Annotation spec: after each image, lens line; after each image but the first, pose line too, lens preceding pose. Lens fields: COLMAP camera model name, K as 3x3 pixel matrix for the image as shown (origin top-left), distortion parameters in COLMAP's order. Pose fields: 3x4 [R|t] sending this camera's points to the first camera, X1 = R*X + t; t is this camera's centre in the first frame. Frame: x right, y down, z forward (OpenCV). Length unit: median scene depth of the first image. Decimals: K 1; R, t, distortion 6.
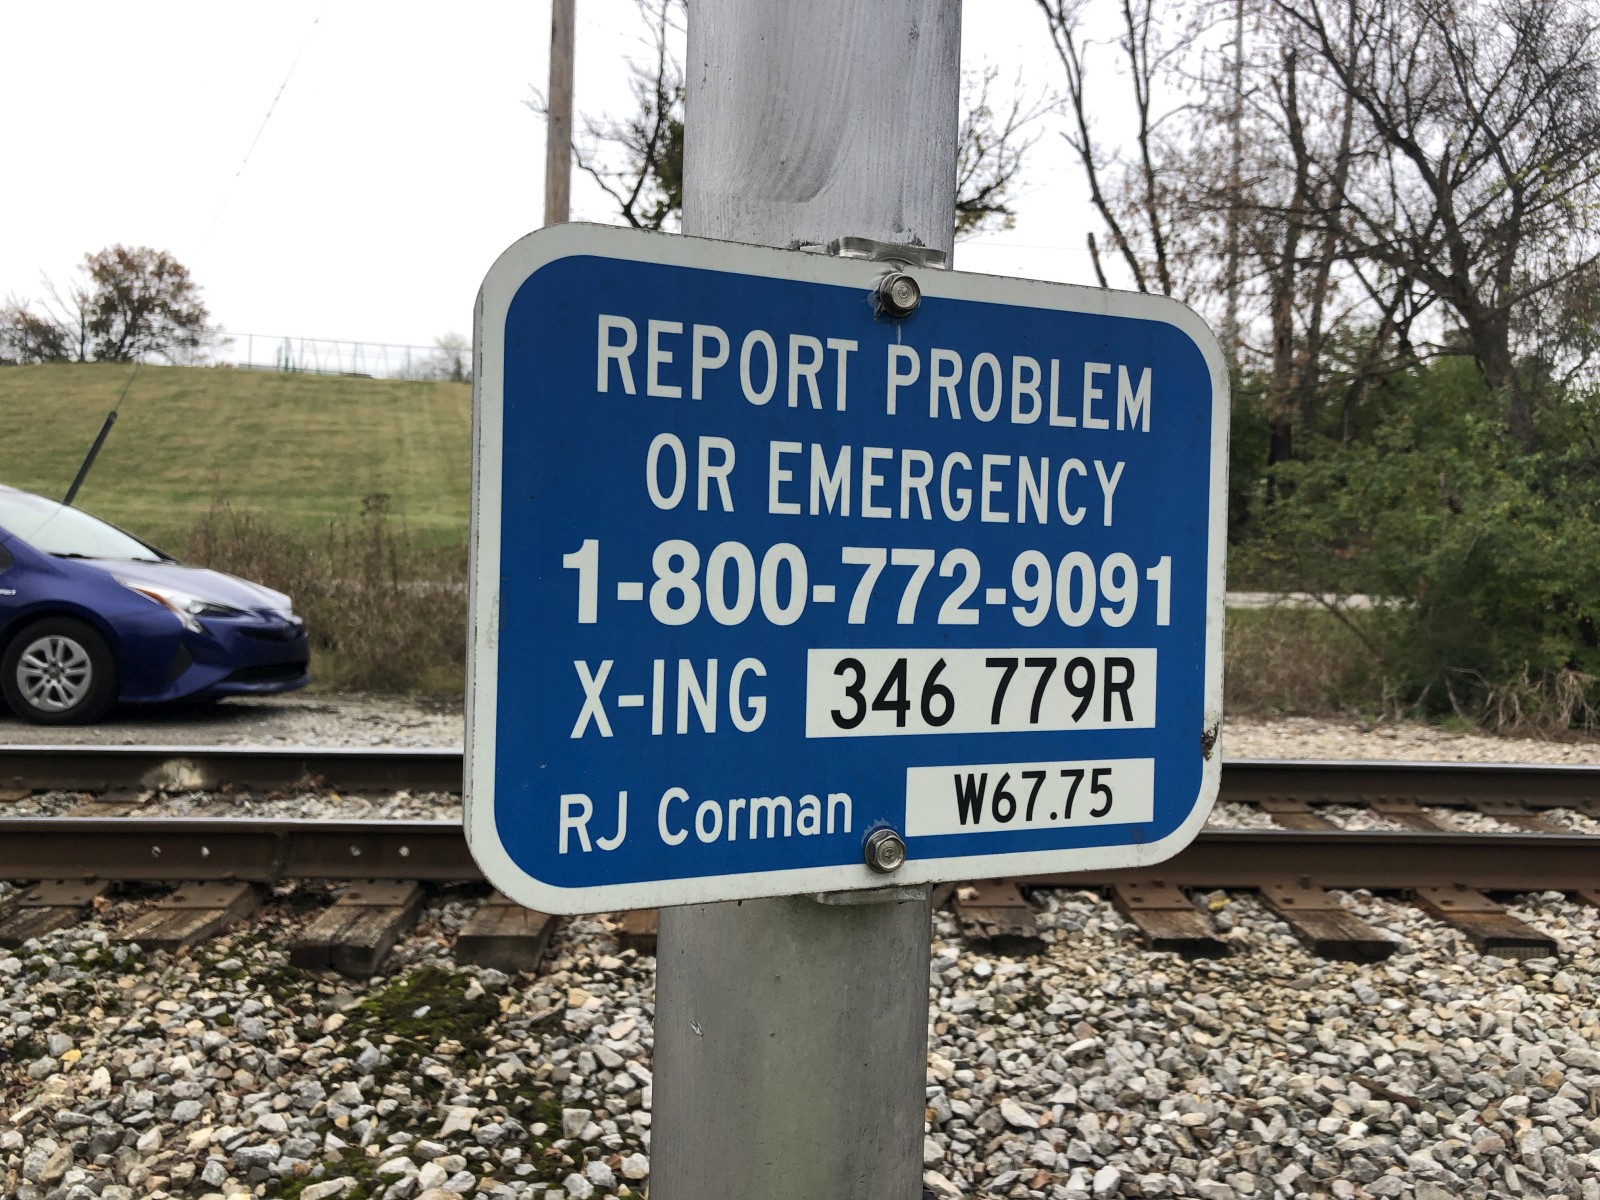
lens RADIAL K [[1305.6, 0, 798.0], [0, 1305.6, 589.3], [0, 0, 1]] dist [0.042244, -0.046247]
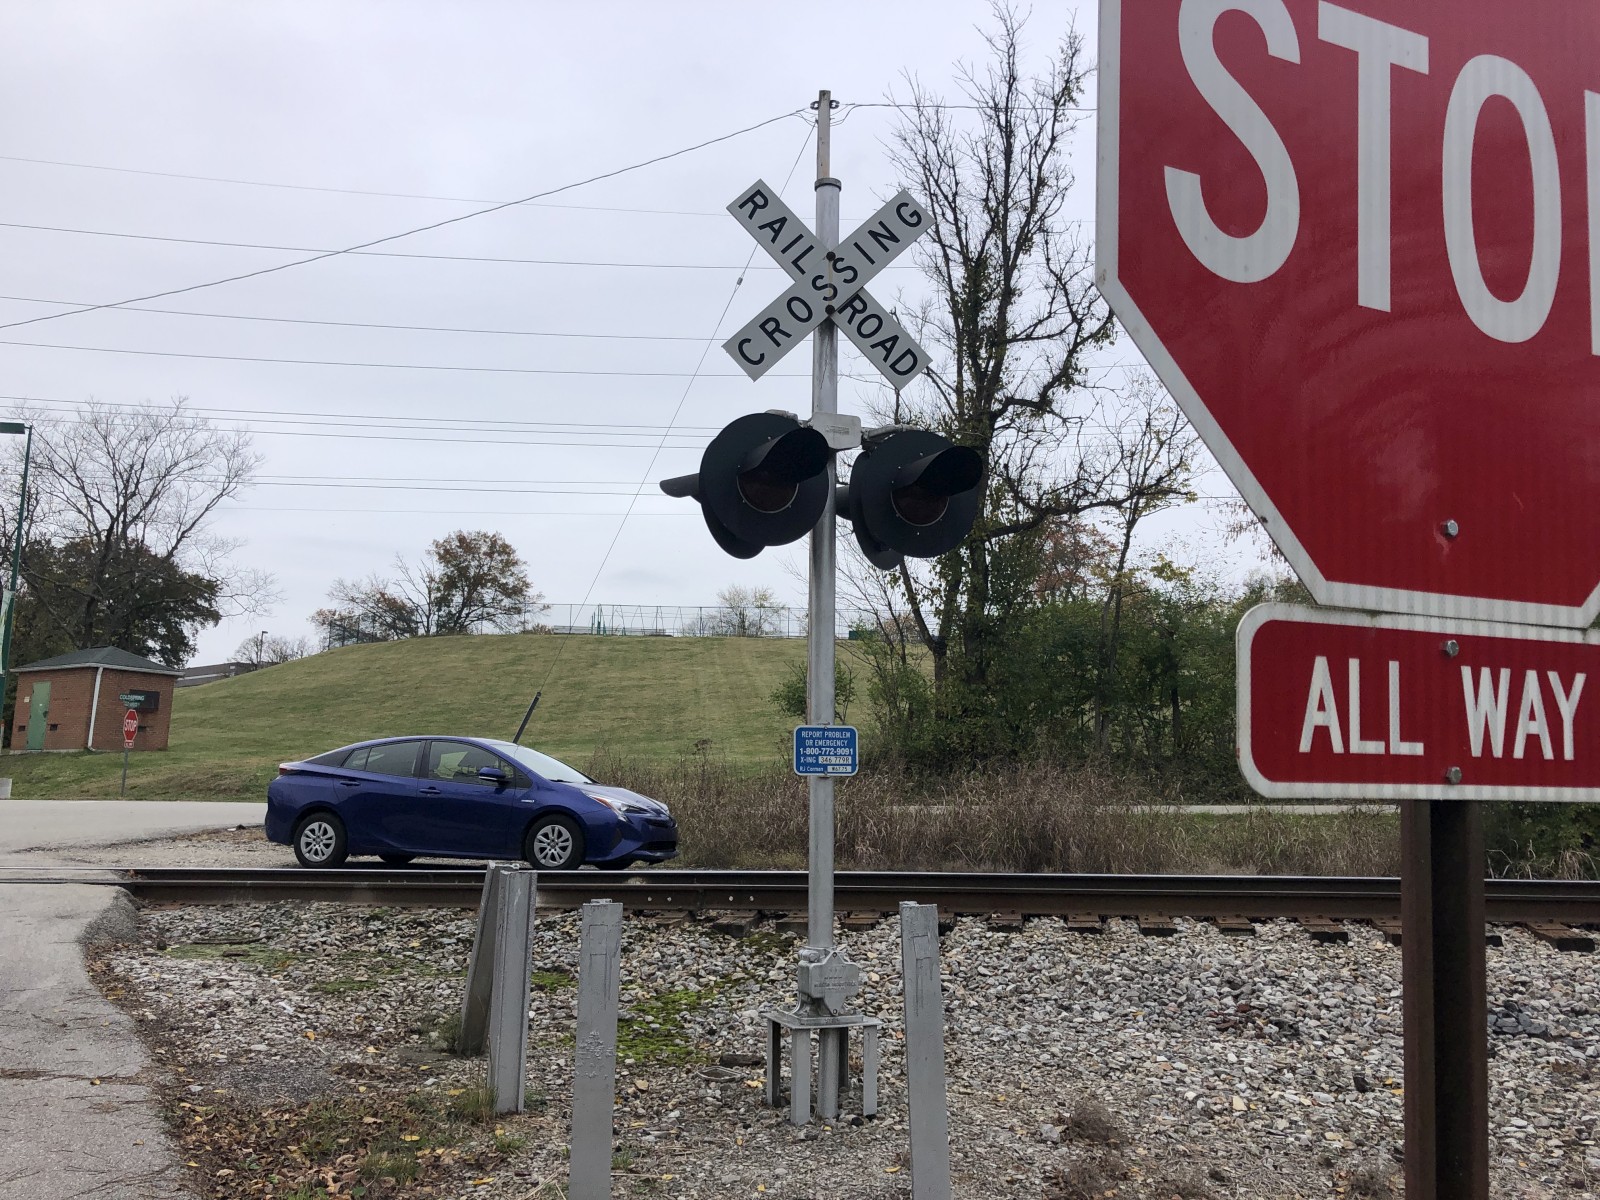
lens RADIAL K [[1305.6, 0, 806.1], [0, 1305.6, 566.7], [0, 0, 1]] dist [0.042244, -0.046247]
pose [[0.978932, -0.058168, -0.195725, 0.022480], [0.018951, 0.980310, -0.196554, 0.006651], [0.203304, 0.188704, 0.960759, -0.105122]]
